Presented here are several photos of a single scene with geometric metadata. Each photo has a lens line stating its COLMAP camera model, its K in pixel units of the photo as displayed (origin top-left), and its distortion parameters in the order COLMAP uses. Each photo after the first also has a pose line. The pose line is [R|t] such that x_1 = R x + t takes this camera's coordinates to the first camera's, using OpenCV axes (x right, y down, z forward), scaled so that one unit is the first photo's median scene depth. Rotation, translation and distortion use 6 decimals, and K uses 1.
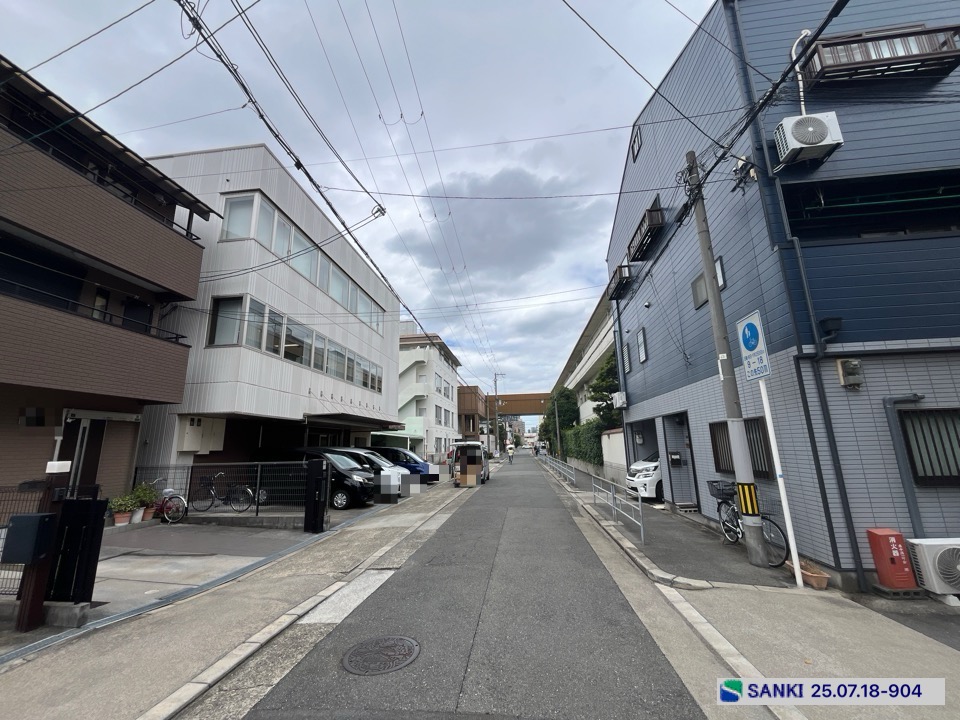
lens RADIAL K [[390.0, 0, 476.8], [0, 390.0, 360.5], [0, 0, 1]] dist [-0.002248, -0.000016]
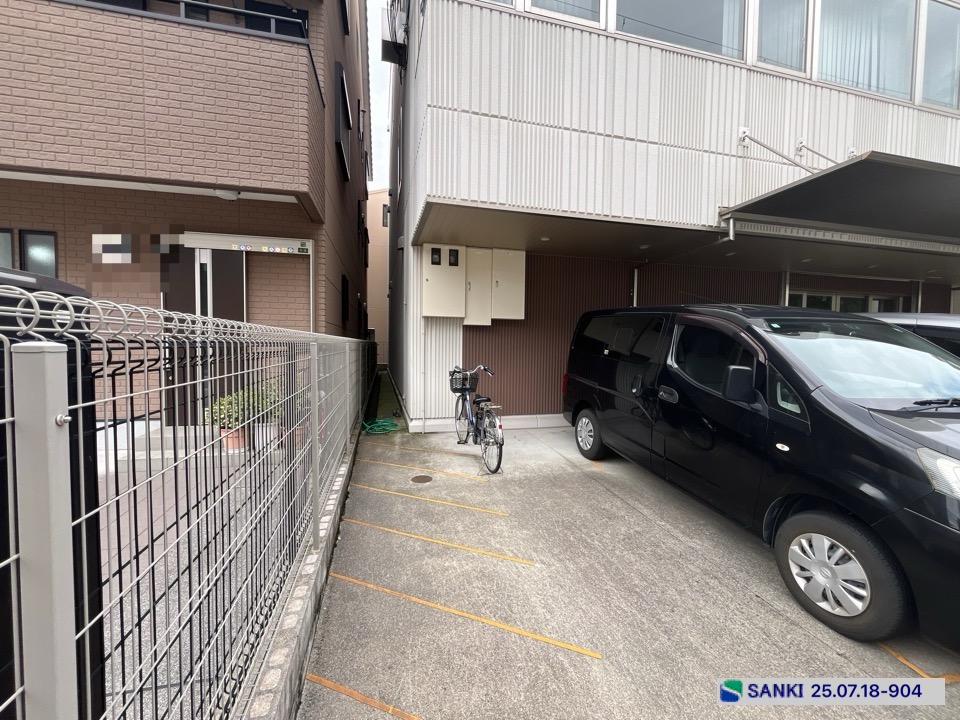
lens RADIAL K [[390.0, 0, 476.8], [0, 390.0, 360.5], [0, 0, 1]] dist [-0.002248, -0.000016]
pose [[0.358136, 0.067453, -0.931230, -0.238590], [0.180079, 0.973670, 0.139782, 0.203247], [0.916139, -0.217756, 0.336559, 0.780288]]
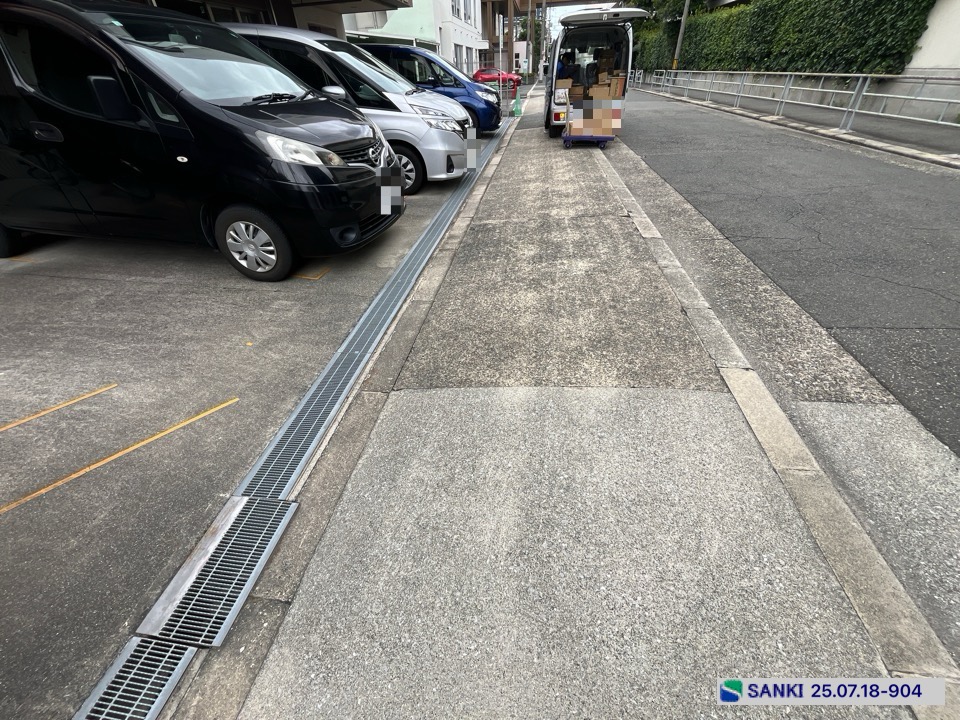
lens RADIAL K [[390.0, 0, 476.8], [0, 390.0, 360.5], [0, 0, 1]] dist [-0.002248, -0.000016]
pose [[0.999589, -0.002650, -0.028558, -0.190758], [0.023327, 0.654408, 0.755782, 0.210931], [0.016686, -0.756137, 0.654201, 0.748814]]
